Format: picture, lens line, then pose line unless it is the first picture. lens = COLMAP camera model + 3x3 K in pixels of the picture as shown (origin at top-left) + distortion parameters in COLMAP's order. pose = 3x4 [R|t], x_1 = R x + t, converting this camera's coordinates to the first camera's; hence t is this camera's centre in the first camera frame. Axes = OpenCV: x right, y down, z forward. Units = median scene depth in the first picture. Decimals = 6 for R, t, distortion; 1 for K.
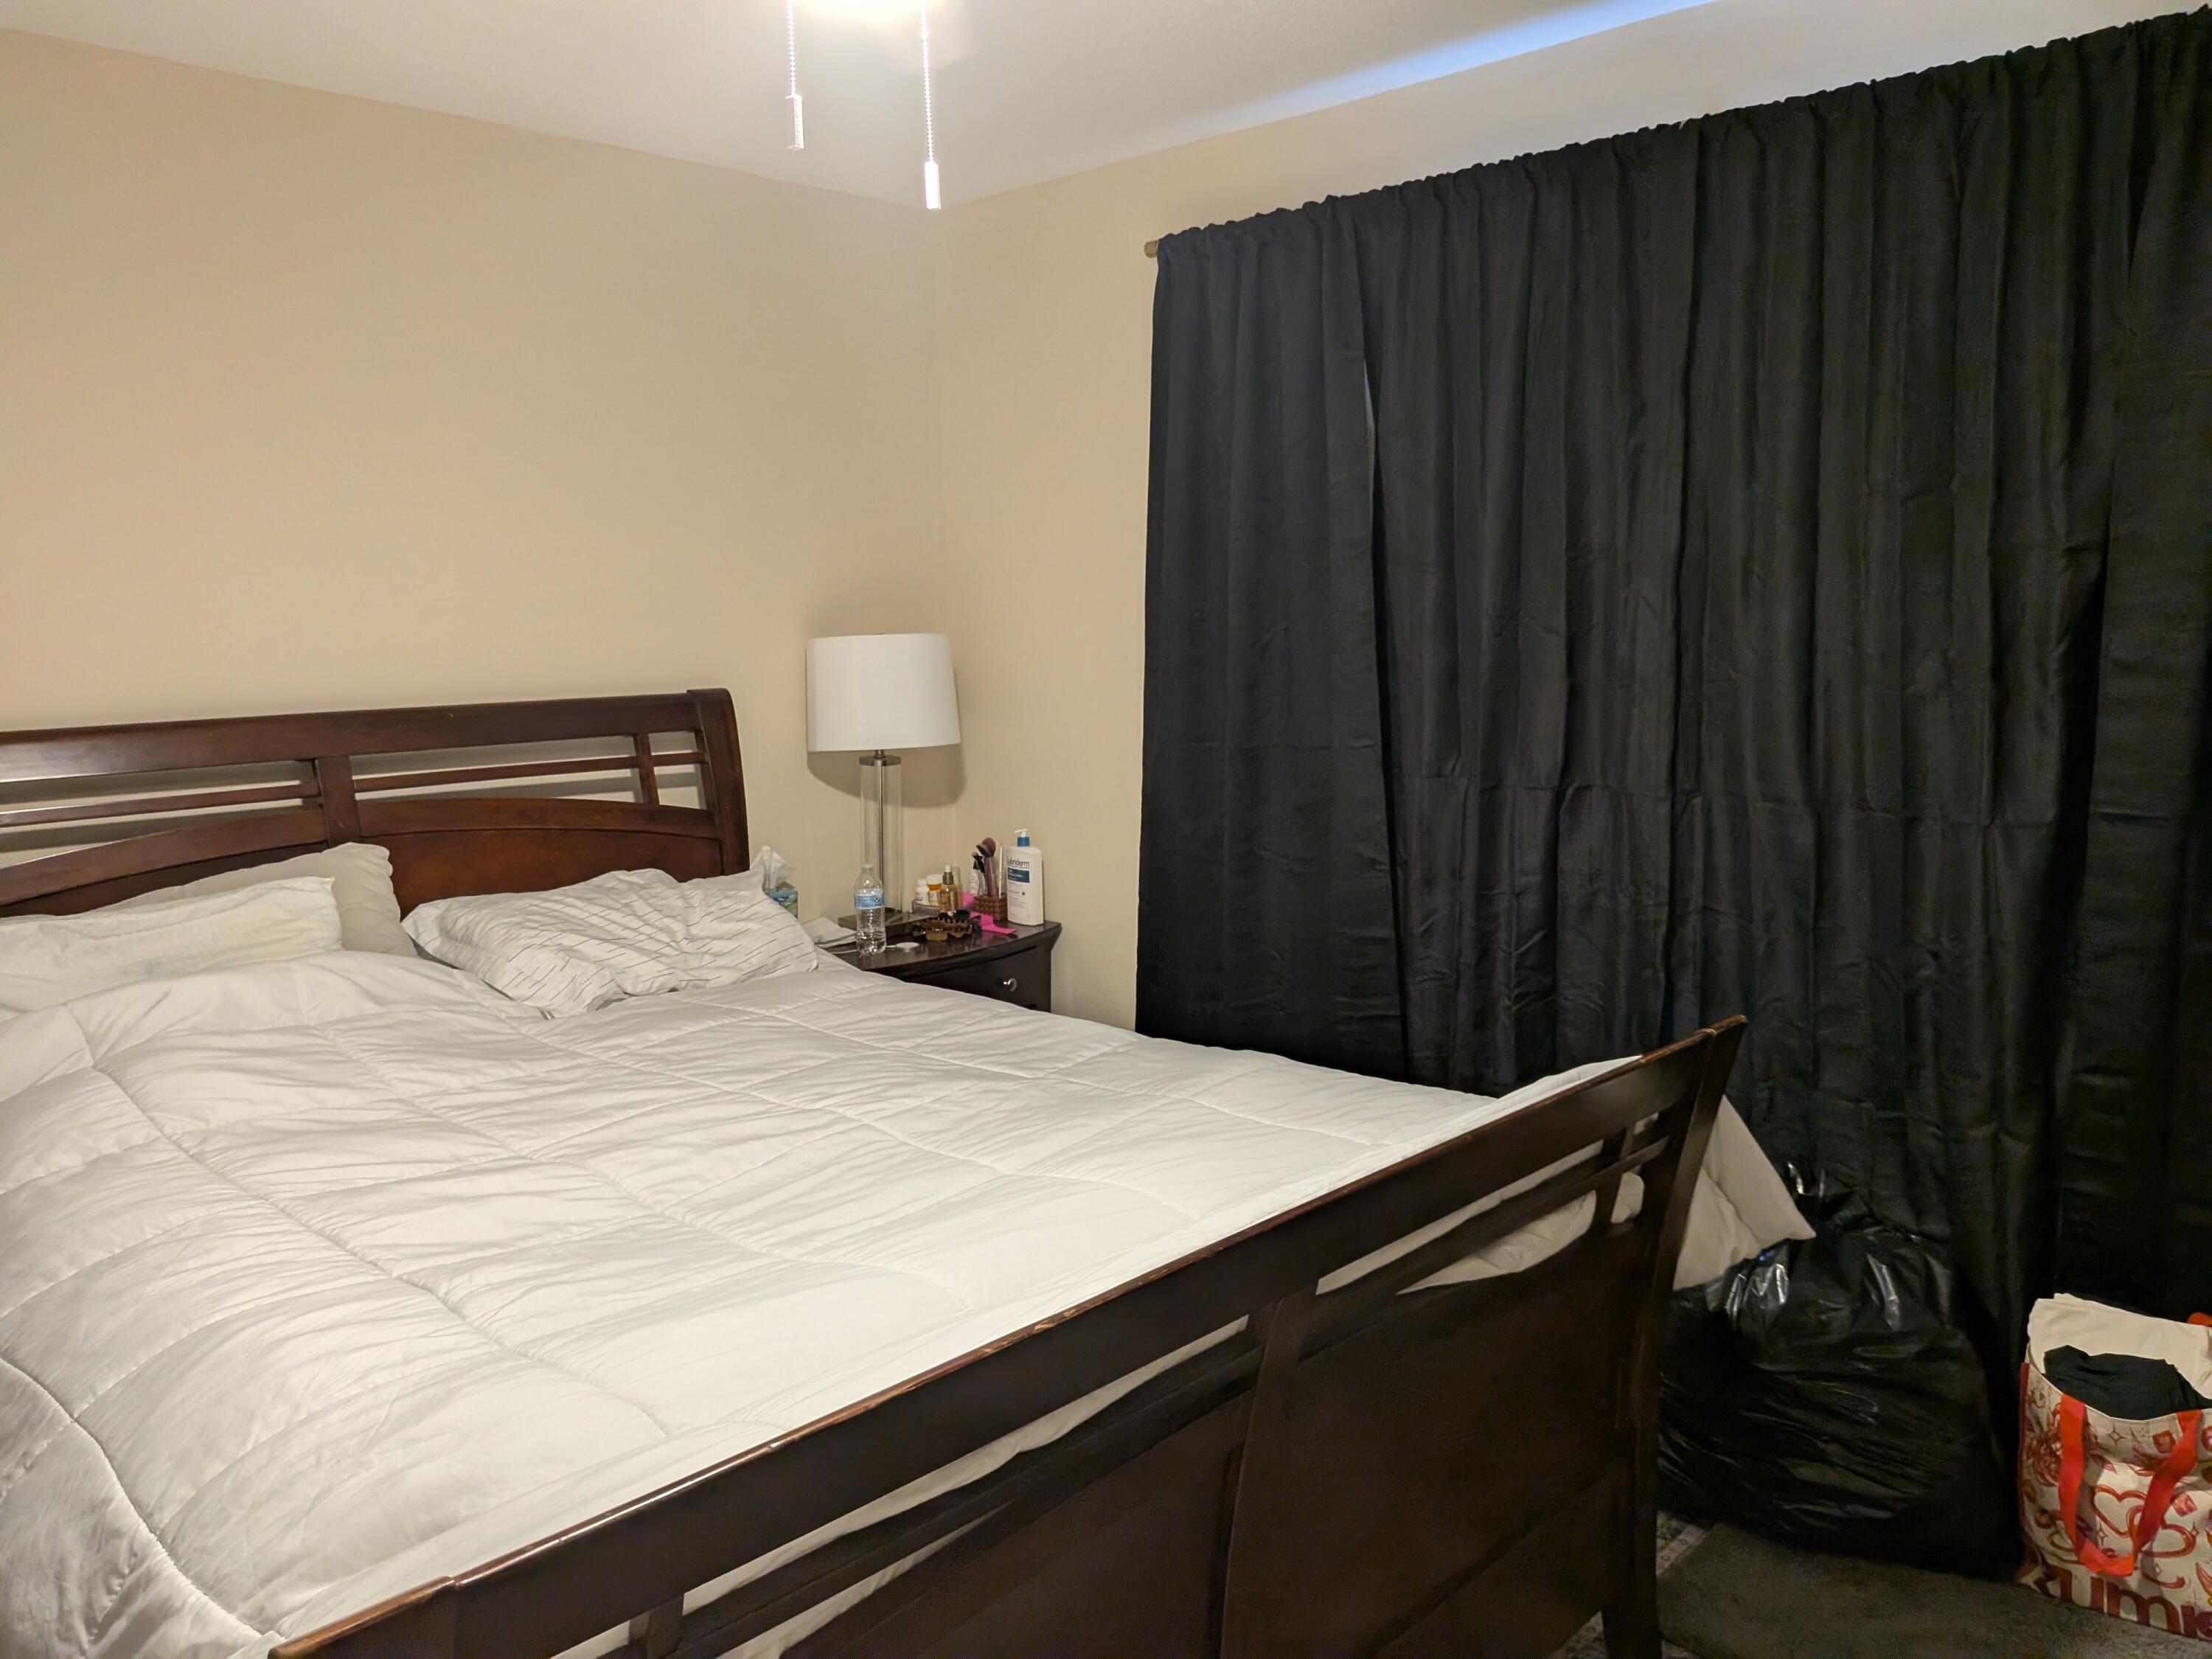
lens RADIAL K [[1615.0, 0, 1103.3], [0, 1615.0, 783.9], [0, 0, 1]] dist [0.003982, -0.033088]
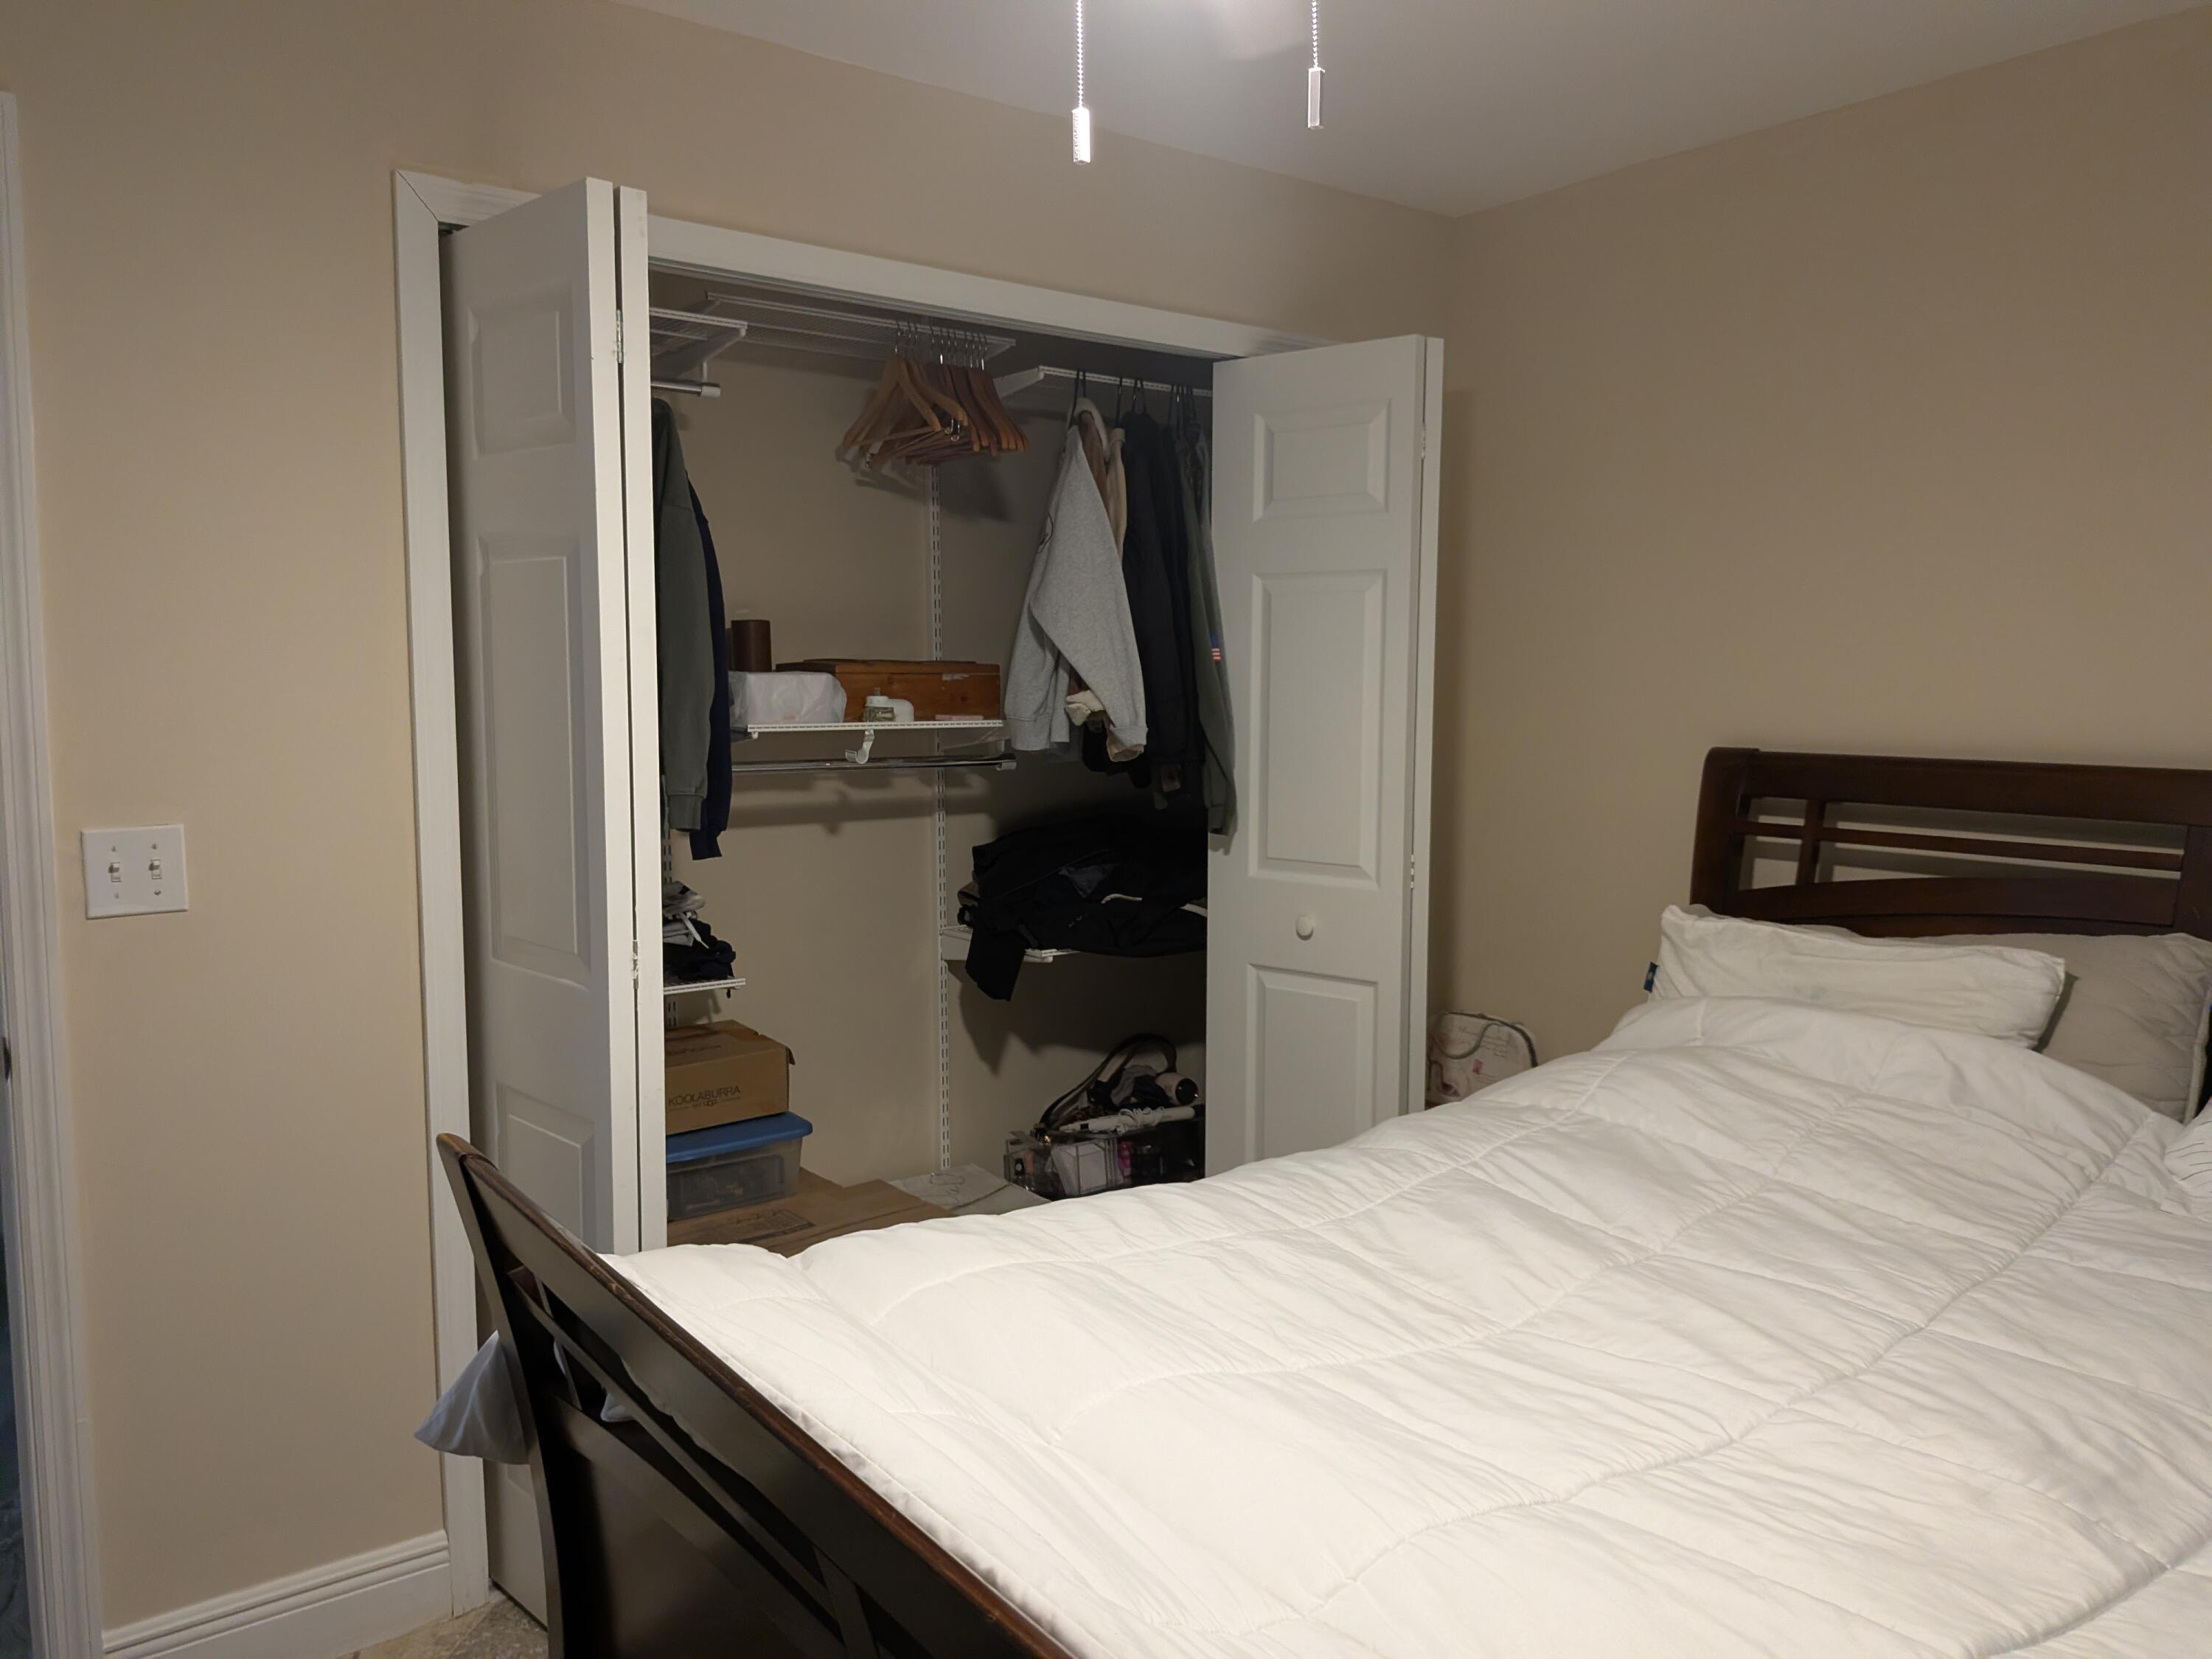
lens RADIAL K [[1595.8, 0, 1105.5], [0, 1595.8, 801.1], [0, 0, 1]] dist [0.032364, -0.095279]
pose [[-0.127816, 0.099343, -0.986810, 0.447894], [-0.119315, 0.986205, 0.114736, -0.067665], [0.984595, 0.132406, -0.114200, 0.667314]]
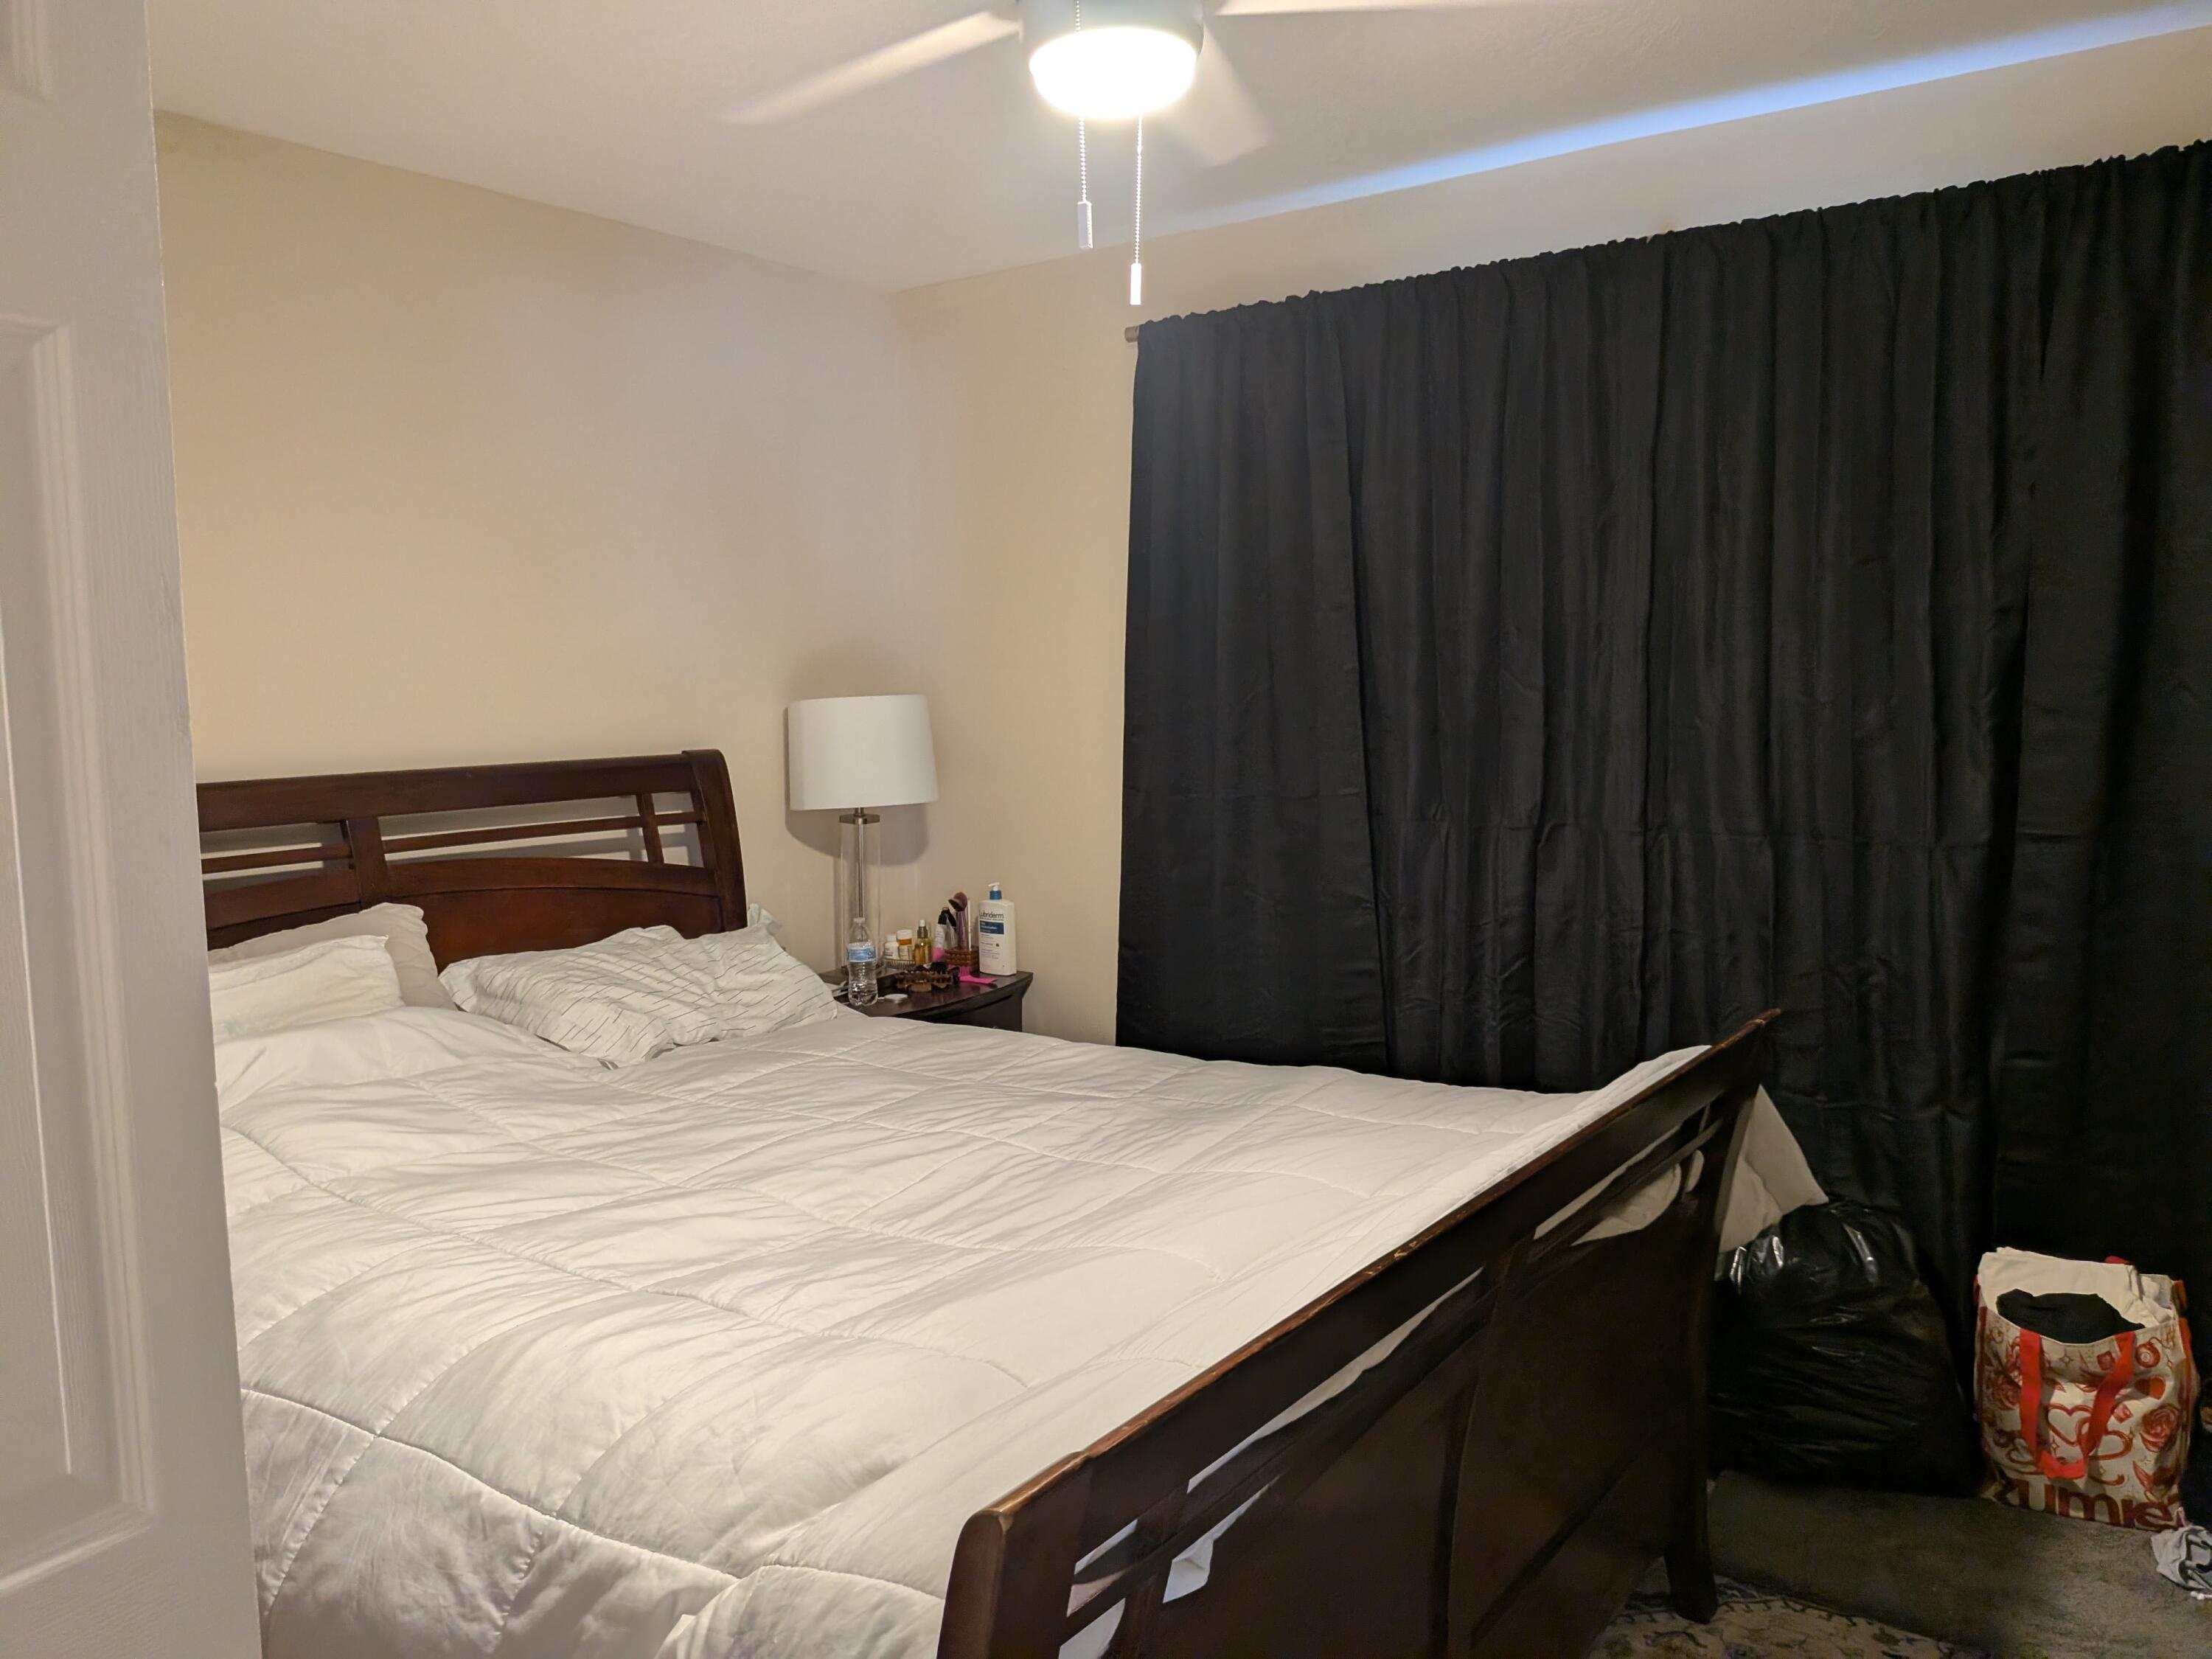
lens RADIAL K [[1612.5, 0, 1106.0], [0, 1612.5, 829.5], [0, 0, 1]] dist [0.033890, -0.081961]
pose [[0.989270, -0.016653, 0.145145, -0.200320], [0.019466, 0.999649, -0.017981, 0.020884], [-0.144795, 0.020613, 0.989247, -0.067353]]
